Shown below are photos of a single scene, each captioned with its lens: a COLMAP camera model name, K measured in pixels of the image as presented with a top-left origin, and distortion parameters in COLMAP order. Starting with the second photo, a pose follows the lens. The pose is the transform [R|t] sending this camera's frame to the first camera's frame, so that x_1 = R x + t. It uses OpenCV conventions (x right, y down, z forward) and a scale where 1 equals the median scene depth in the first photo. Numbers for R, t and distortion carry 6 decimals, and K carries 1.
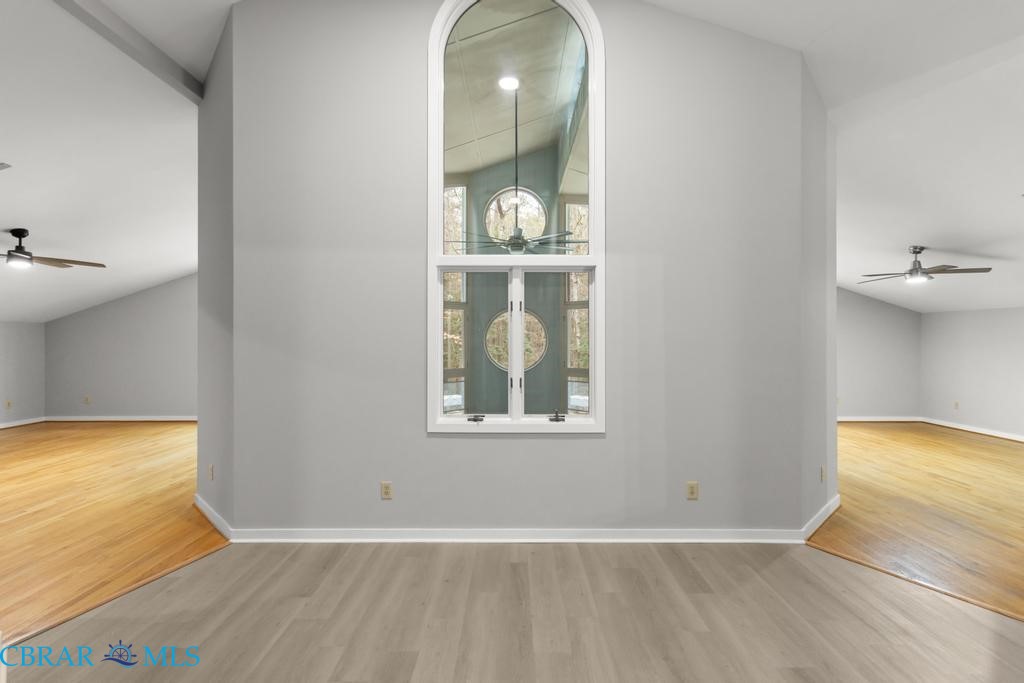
lens RADIAL K [[491.4, 0, 512.0], [0, 491.4, 341.5], [0, 0, 1]] dist [-0.000012, -0.000129]
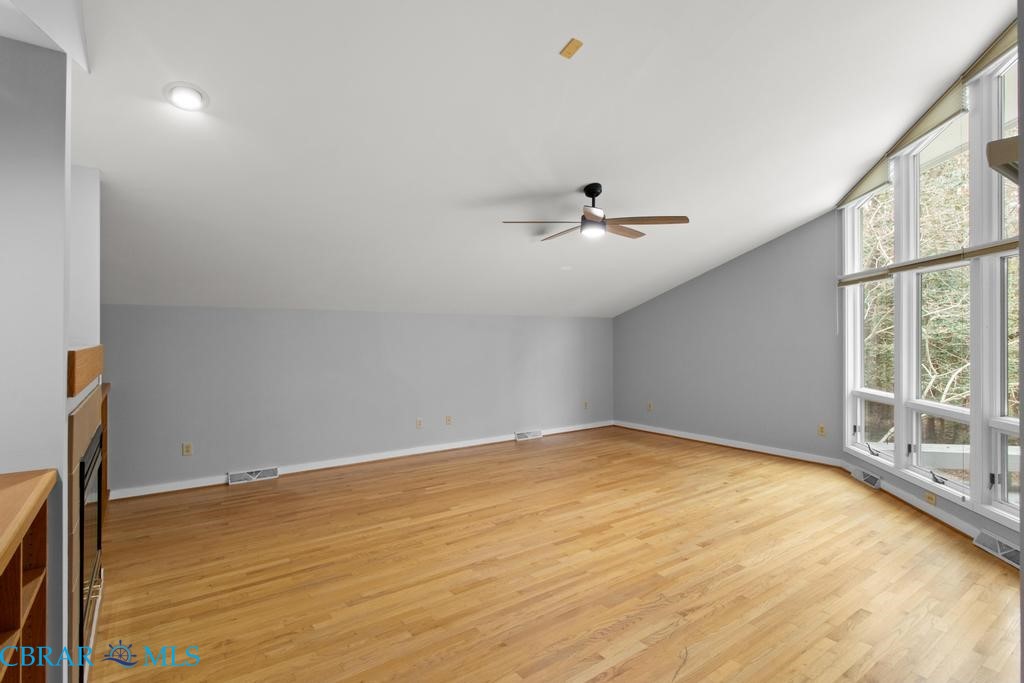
lens RADIAL K [[512.3, 0, 512.0], [0, 512.3, 341.5], [0, 0, 1]] dist [-0.000185, 0.000022]
pose [[0.585426, 0.002880, -0.810721, -0.377923], [0.003053, 0.999979, 0.005757, -0.002078], [0.810720, -0.005845, 0.585405, 0.378333]]
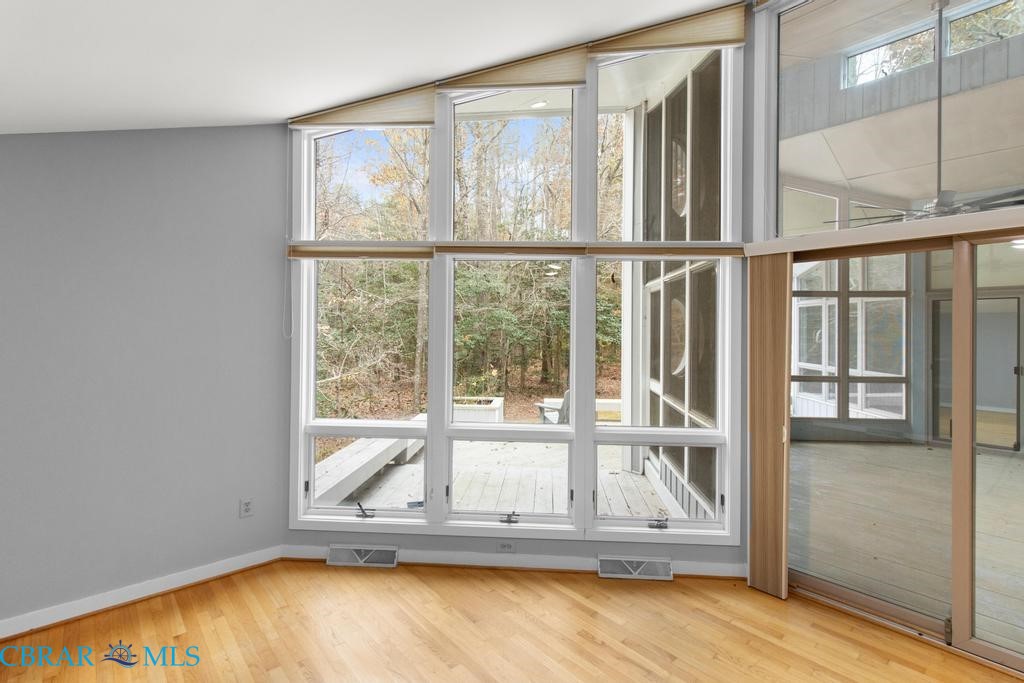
lens RADIAL K [[478.5, 0, 512.2], [0, 478.5, 327.5], [0, 0, 1]] dist [0.000434, 0.000795]
pose [[0.747111, 0.006067, 0.664671, -0.887737], [-0.006792, 0.999976, -0.001494, -0.017290], [-0.664664, -0.003398, 0.747134, 0.804155]]
